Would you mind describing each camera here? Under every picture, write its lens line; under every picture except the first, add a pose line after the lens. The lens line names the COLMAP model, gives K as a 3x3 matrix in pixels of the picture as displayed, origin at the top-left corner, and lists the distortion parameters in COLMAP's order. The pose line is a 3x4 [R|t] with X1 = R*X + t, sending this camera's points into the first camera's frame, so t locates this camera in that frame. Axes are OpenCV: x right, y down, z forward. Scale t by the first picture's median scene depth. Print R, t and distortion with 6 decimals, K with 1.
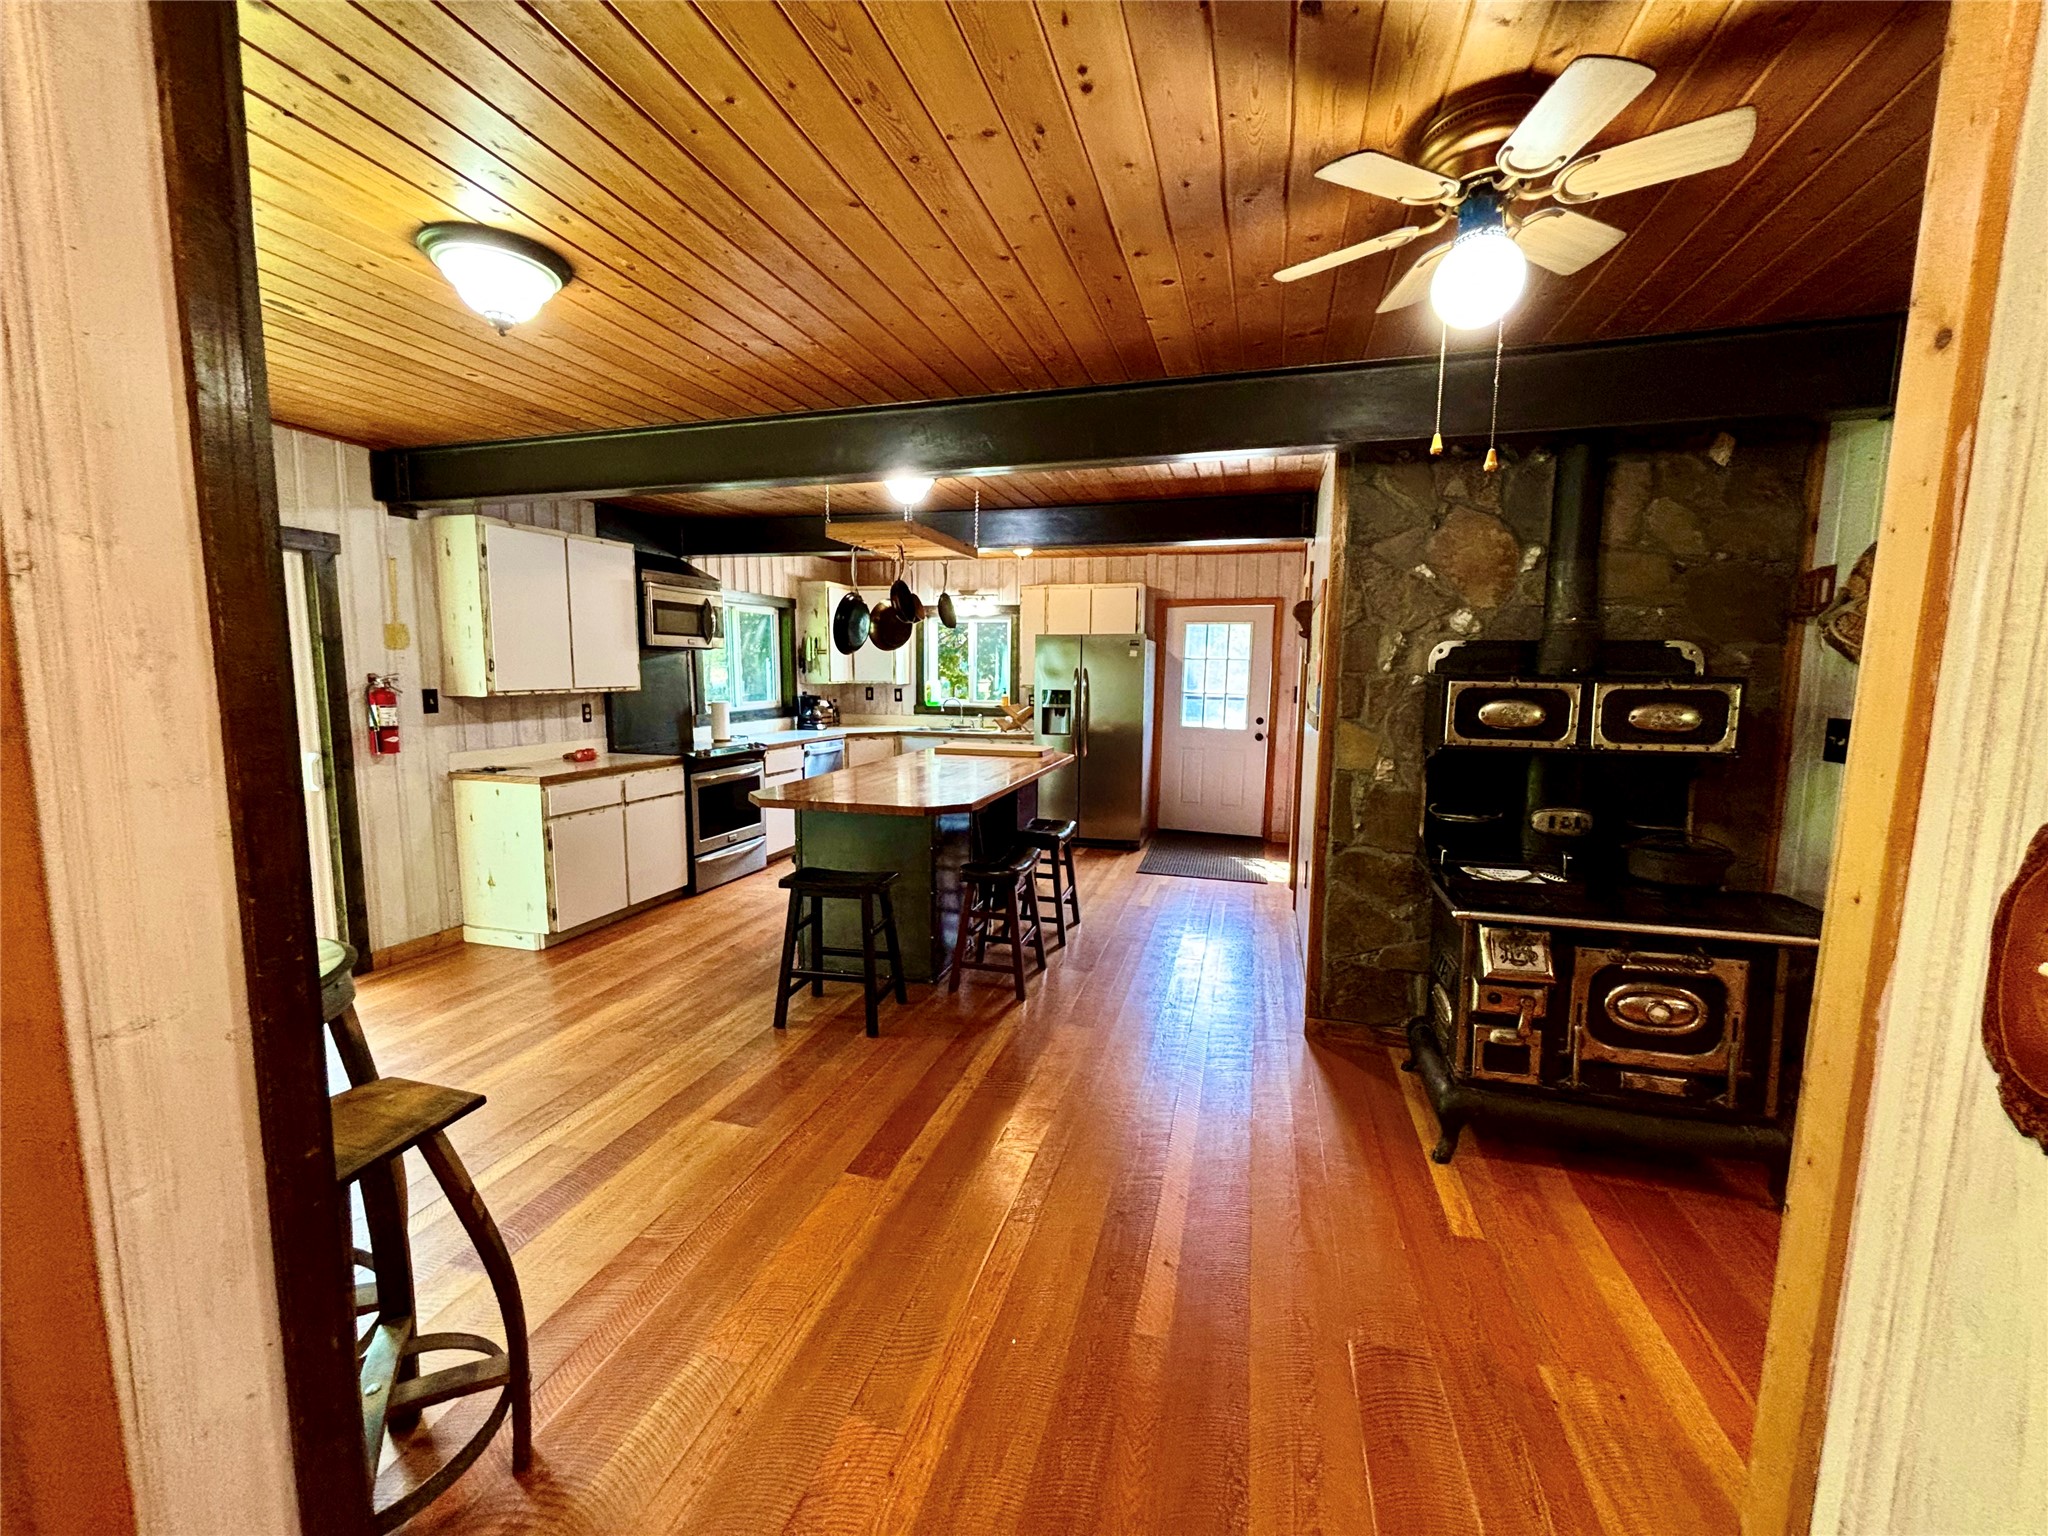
lens RADIAL K [[822.1, 0, 1019.2], [0, 822.1, 762.2], [0, 0, 1]] dist [0.014110, -0.010131]
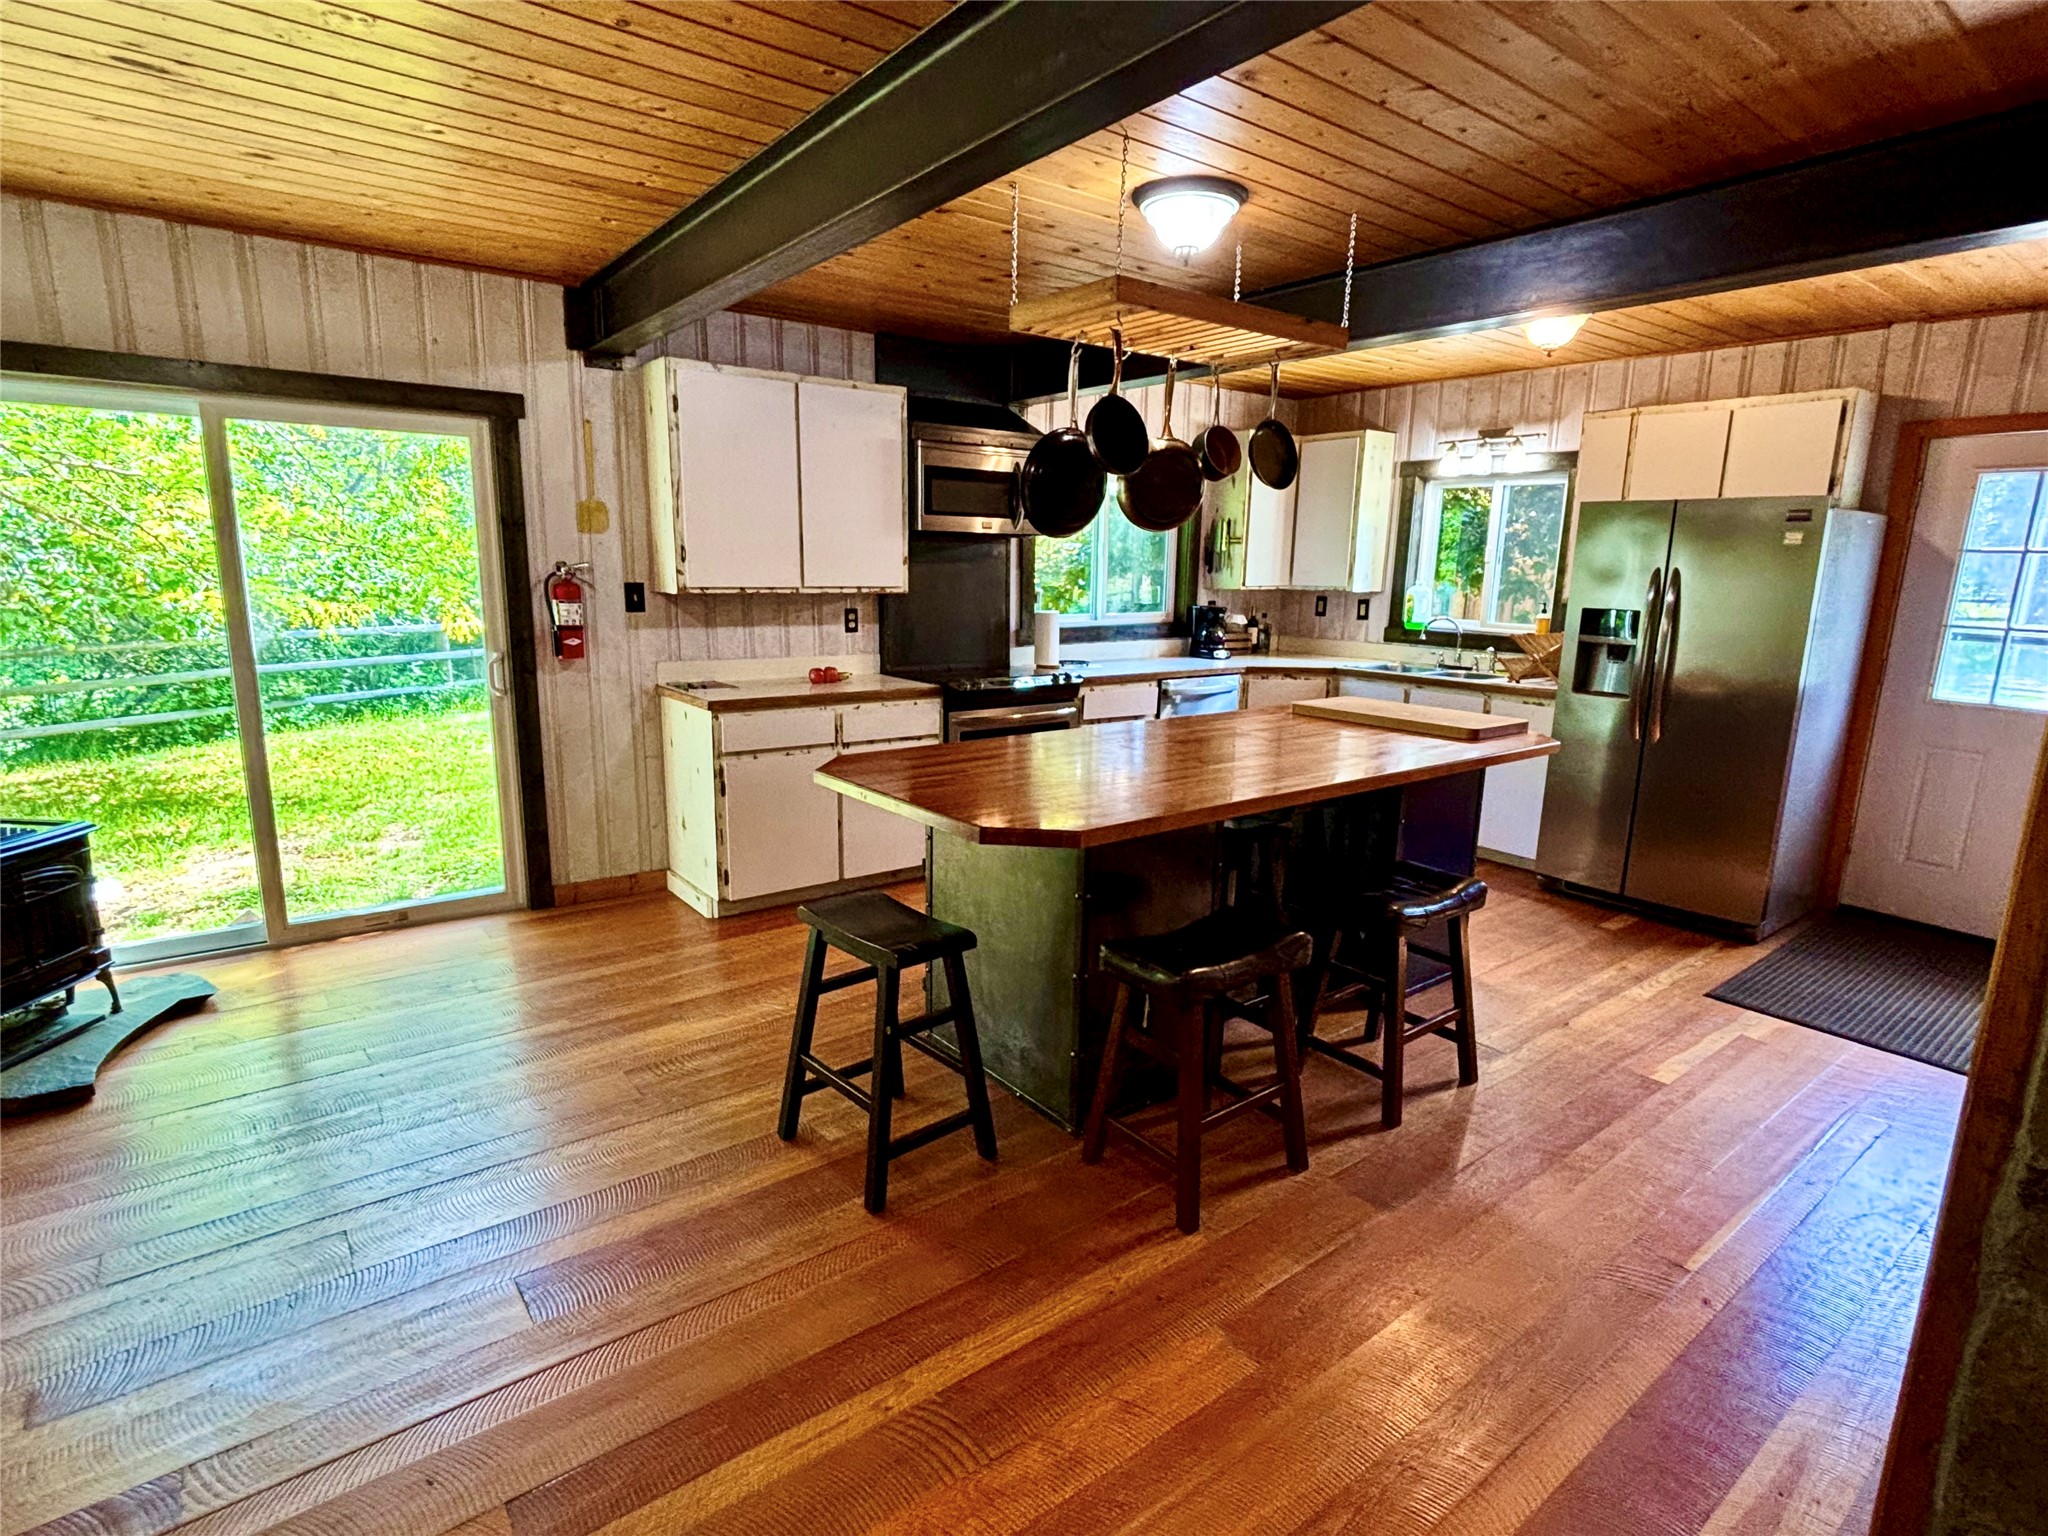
lens RADIAL K [[1031.8, 0, 1024.1], [0, 1031.8, 769.4], [0, 0, 1]] dist [0.037542, -0.028942]
pose [[0.807926, 0.124034, -0.576083, 0.229345], [-0.079240, 0.991586, 0.102365, -0.042330], [0.583932, -0.037054, 0.810956, 0.395020]]
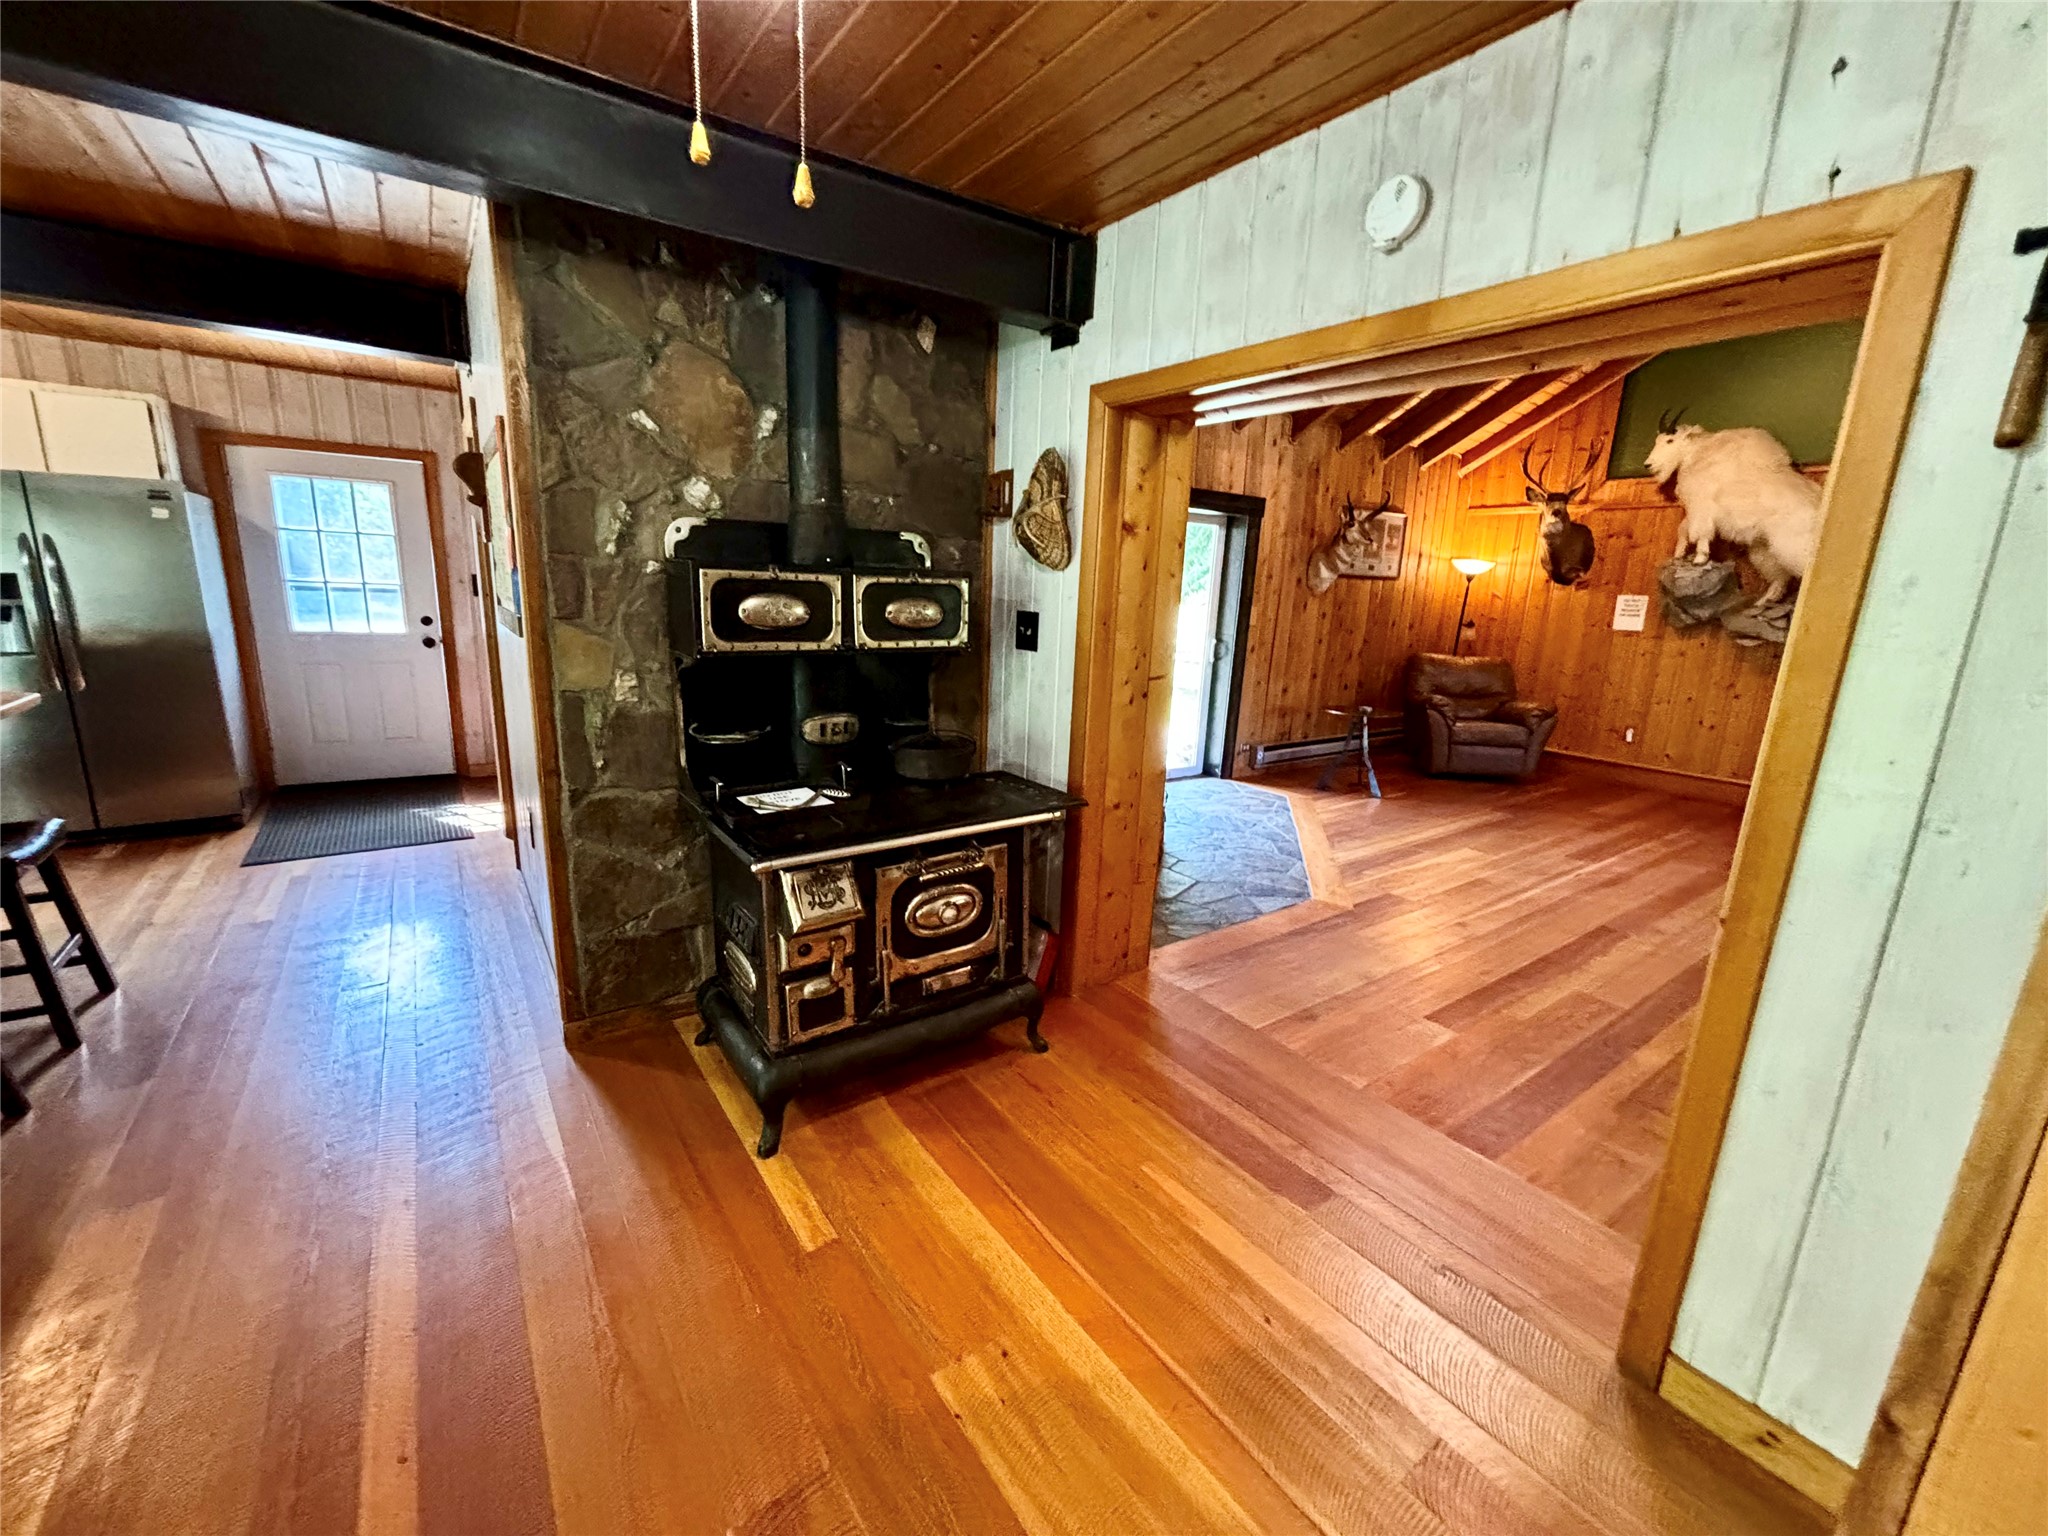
lens RADIAL K [[820.9, 0, 1029.1], [0, 820.9, 767.5], [0, 0, 1]] dist [-0.011046, 0.005182]
pose [[0.613013, -0.163472, 0.772976, 0.056808], [0.056763, 0.984945, 0.163283, -0.015150], [-0.788031, -0.056218, 0.613064, 0.183483]]
